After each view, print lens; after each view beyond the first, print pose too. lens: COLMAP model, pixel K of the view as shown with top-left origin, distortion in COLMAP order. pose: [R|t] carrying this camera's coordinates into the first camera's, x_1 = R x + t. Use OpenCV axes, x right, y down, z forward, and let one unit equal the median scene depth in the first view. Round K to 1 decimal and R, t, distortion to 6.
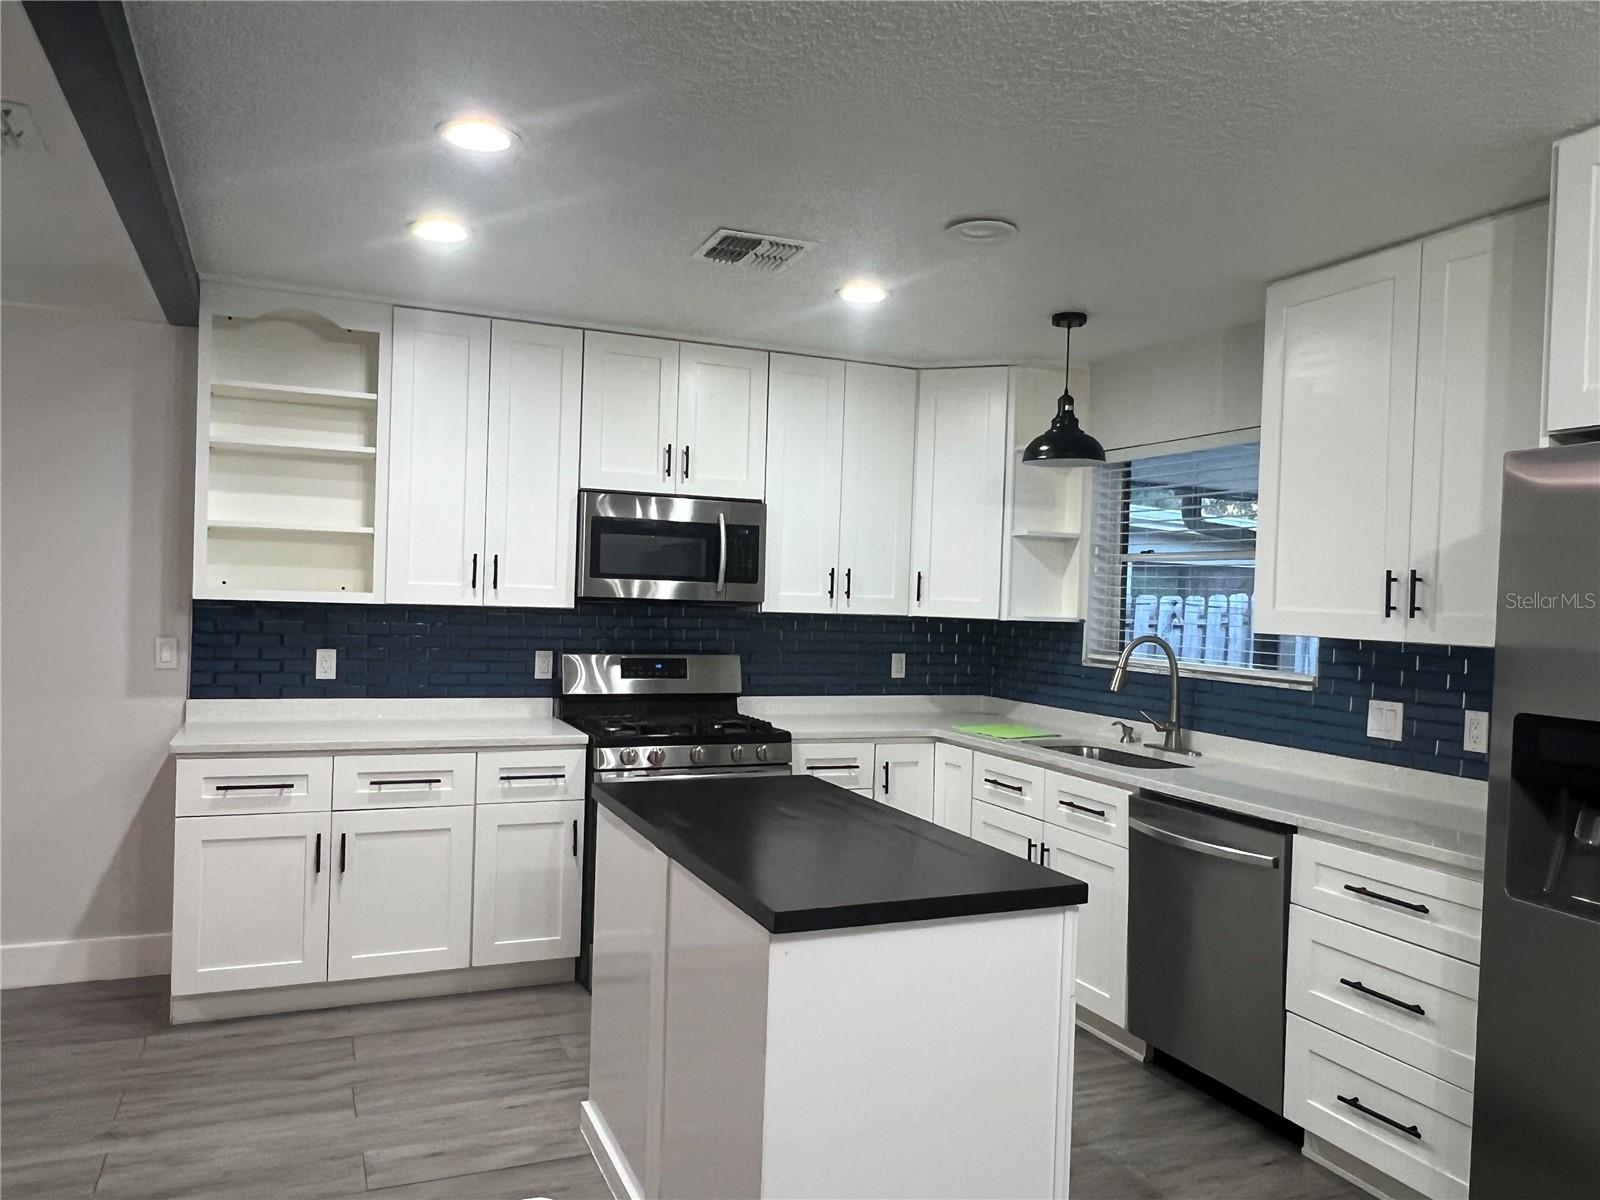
lens RADIAL K [[1139.9, 0, 793.6], [0, 1139.9, 610.7], [0, 0, 1]] dist [-0.000137, -0.007730]
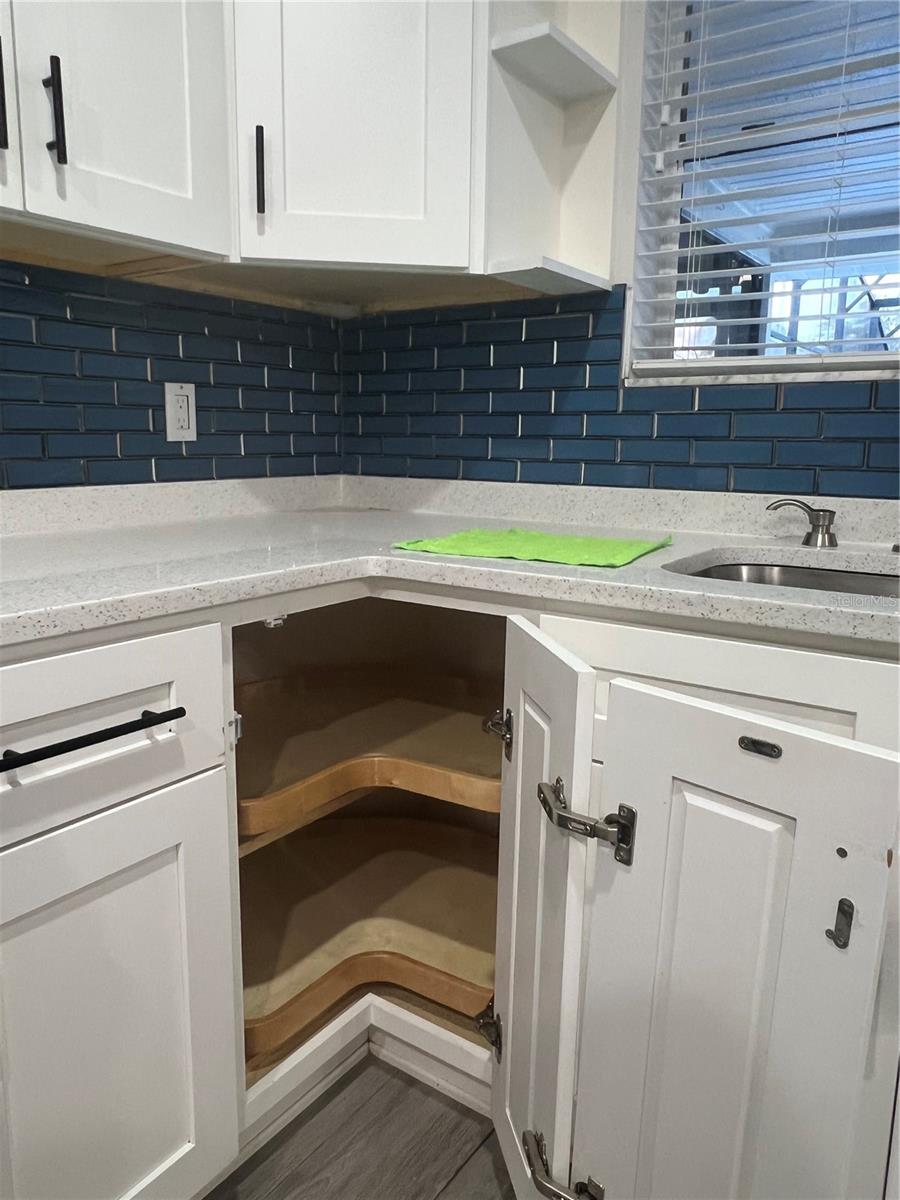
lens RADIAL K [[854.9, 0, 446.5], [0, 854.9, 598.6], [0, 0, 1]] dist [-0.000137, -0.007730]
pose [[0.850266, -0.121881, 0.512048, 0.004133], [0.023058, 0.980512, 0.195100, 0.069955], [-0.525848, -0.154080, 0.836506, 0.819784]]
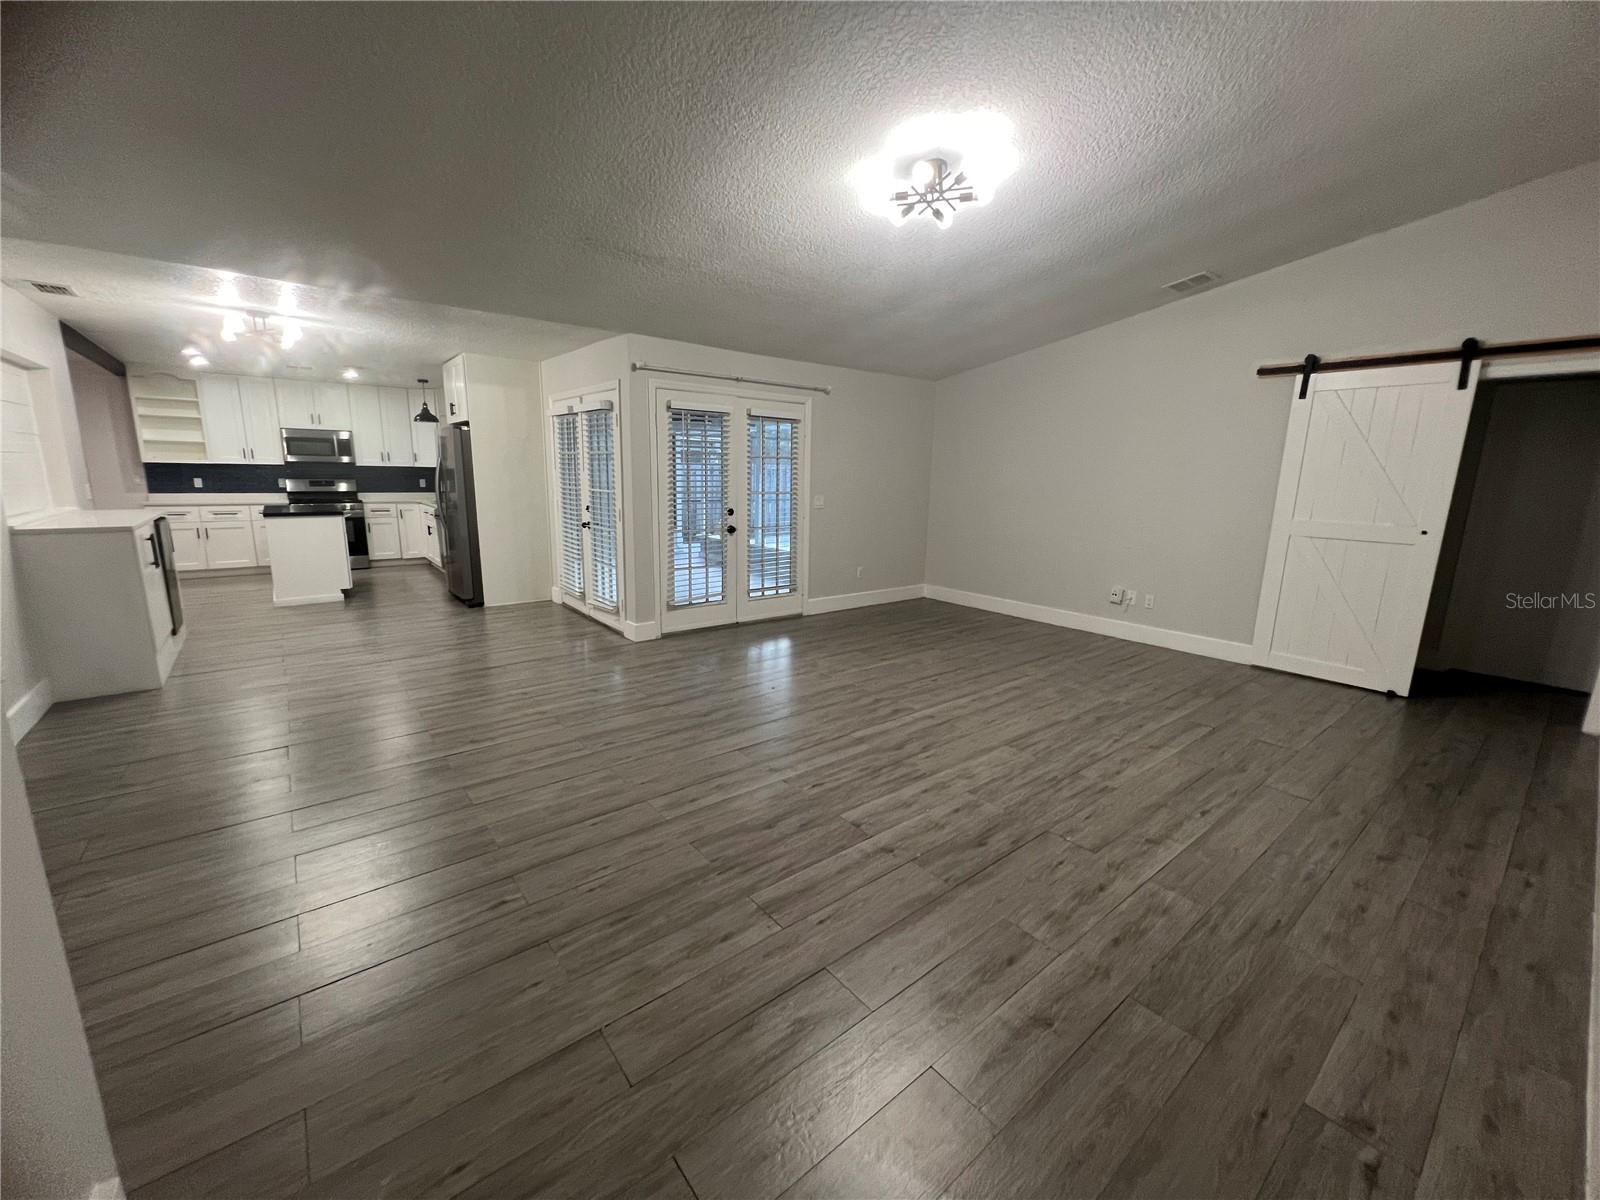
lens RADIAL K [[637.7, 0, 791.3], [0, 637.7, 599.3], [0, 0, 1]] dist [0.002282, -0.000422]
pose [[0.966833, -0.063403, 0.247415, 0.773161], [0.014900, 0.981050, 0.193179, 0.046384], [-0.254975, -0.183086, 0.949456, -1.259410]]
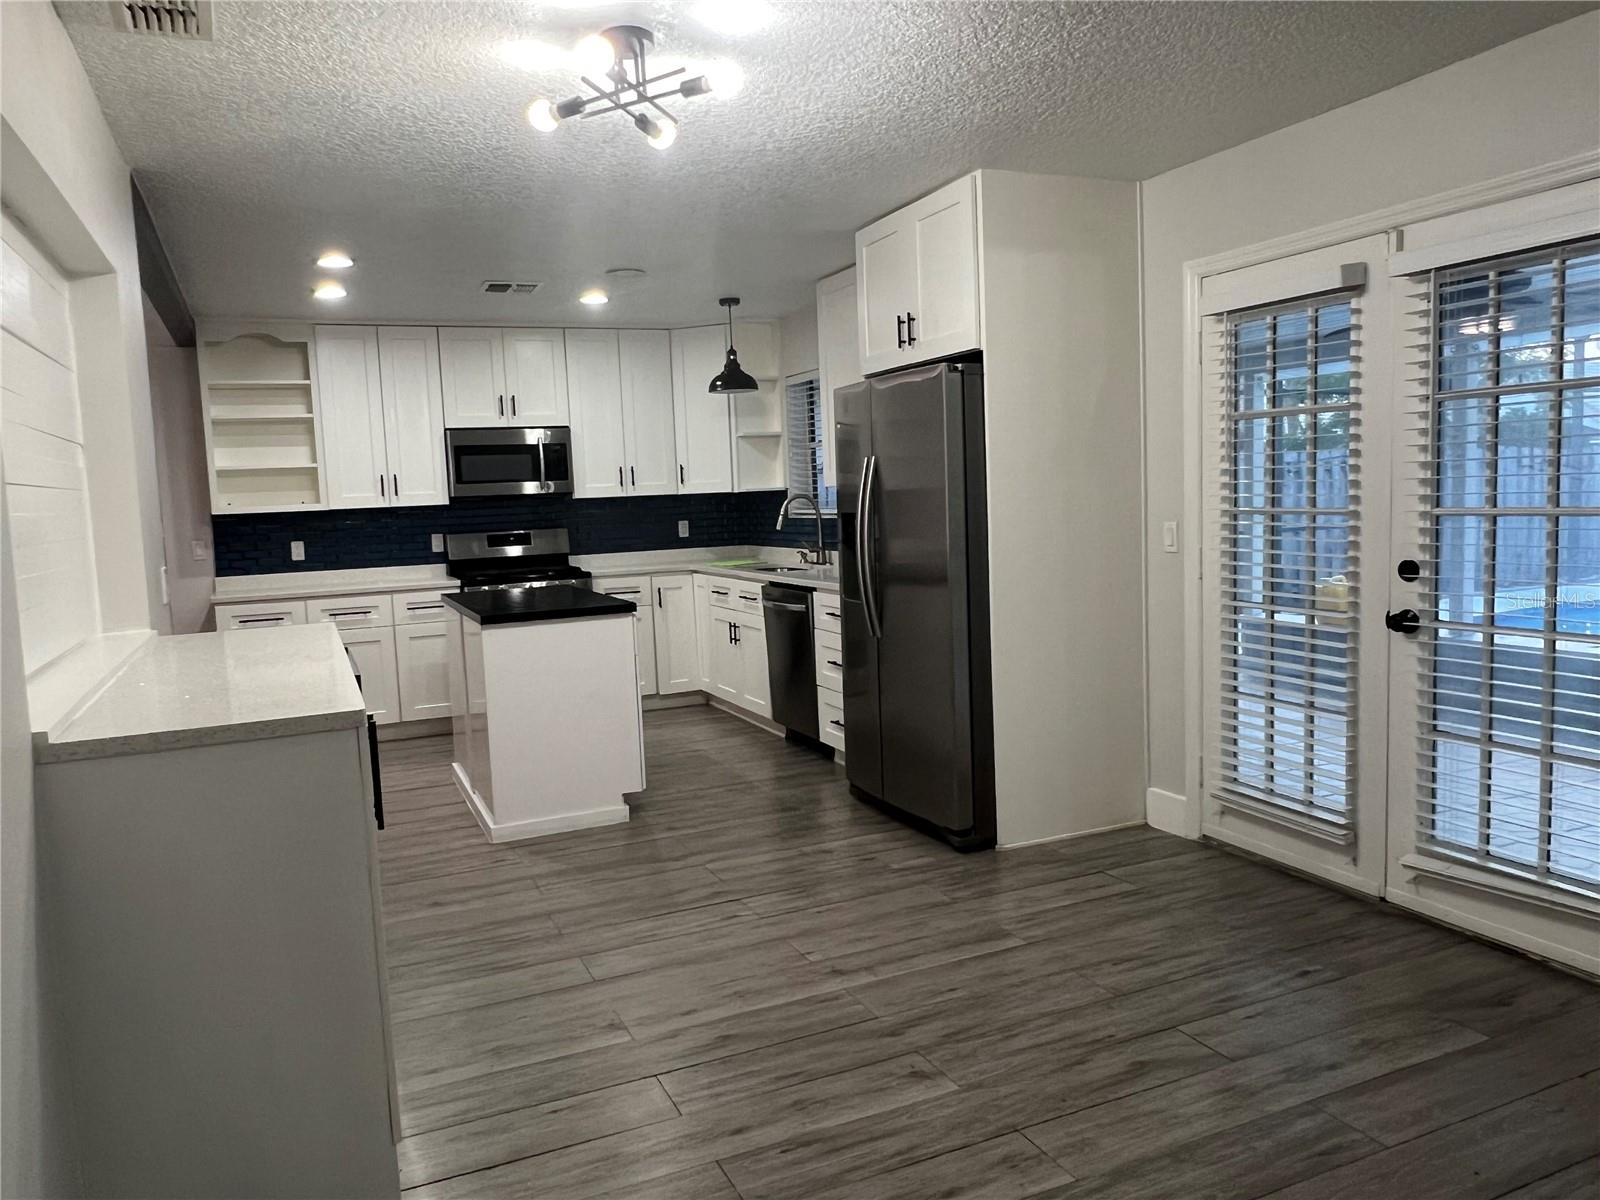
lens RADIAL K [[1139.9, 0, 784.1], [0, 1139.9, 599.3], [0, 0, 1]] dist [-0.000137, -0.007730]
pose [[0.997189, -0.074341, -0.009374, 0.283196], [0.074854, 0.993970, 0.080129, 0.037619], [0.003361, -0.080605, 0.996740, -0.604352]]
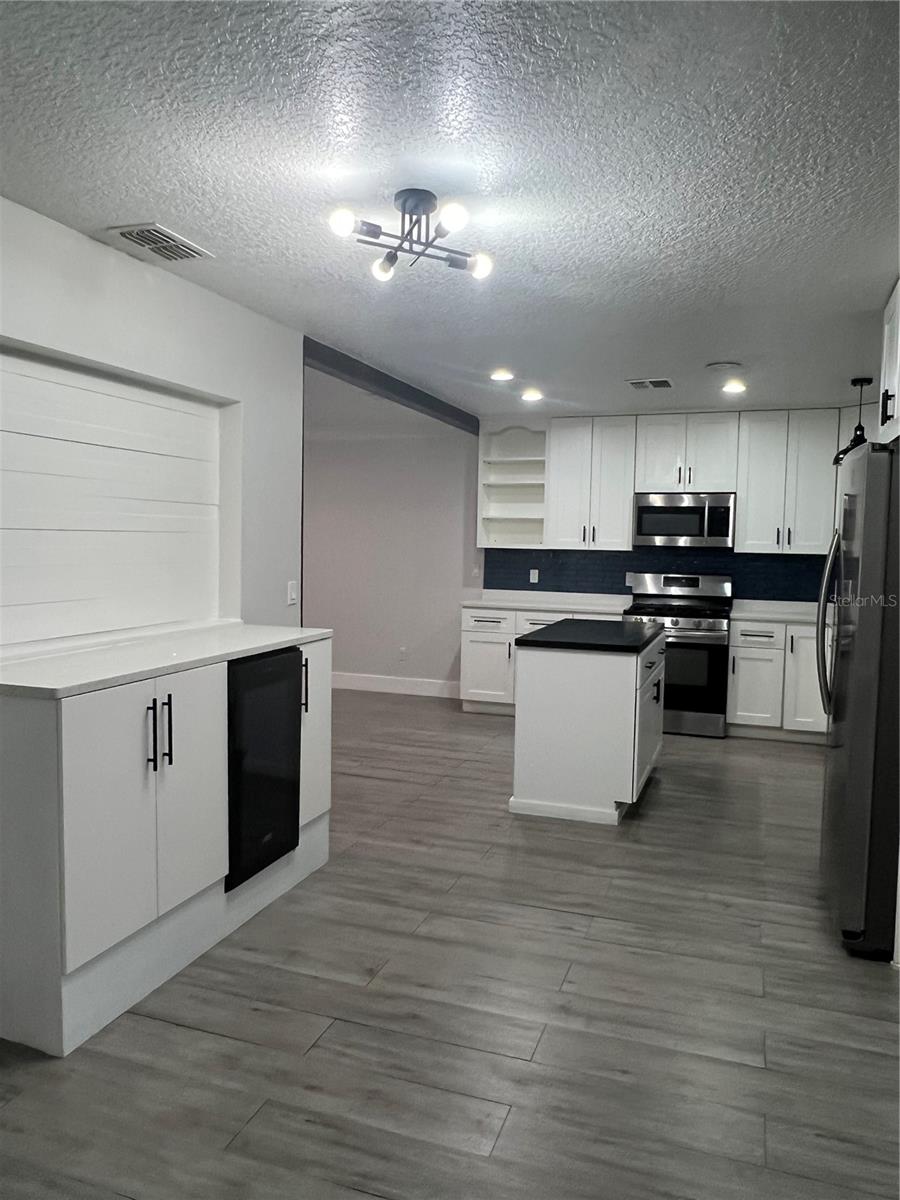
lens RADIAL K [[854.9, 0, 442.4], [0, 854.9, 593.9], [0, 0, 1]] dist [-0.000137, -0.007730]
pose [[0.724082, 0.024999, -0.689261, 0.643585], [-0.004162, 0.999483, 0.031879, 0.028669], [0.689701, -0.020215, 0.723812, -0.373116]]
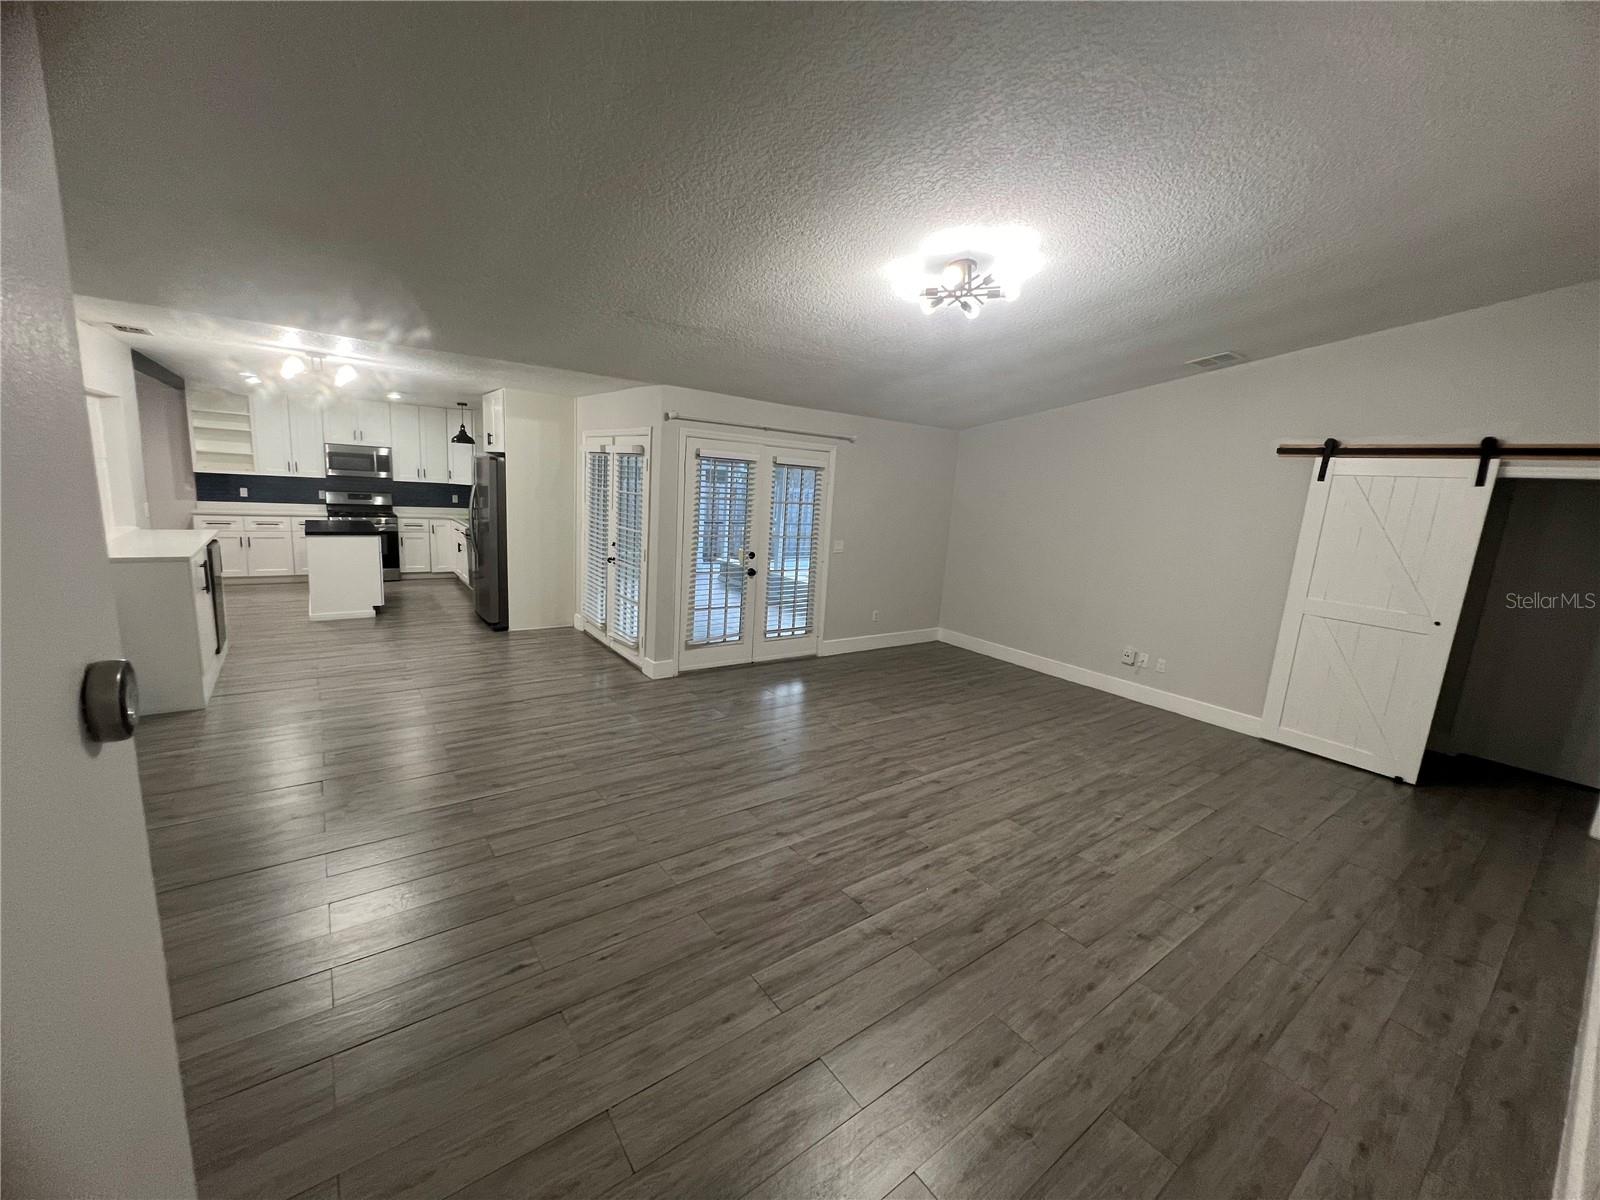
lens RADIAL K [[637.7, 0, 791.7], [0, 637.7, 599.7], [0, 0, 1]] dist [0.002282, -0.000422]
pose [[0.974465, -0.009116, 0.224354, 0.767246], [-0.031690, 0.983591, 0.177608, -0.028739], [-0.222292, -0.180182, 0.958186, -1.275155]]
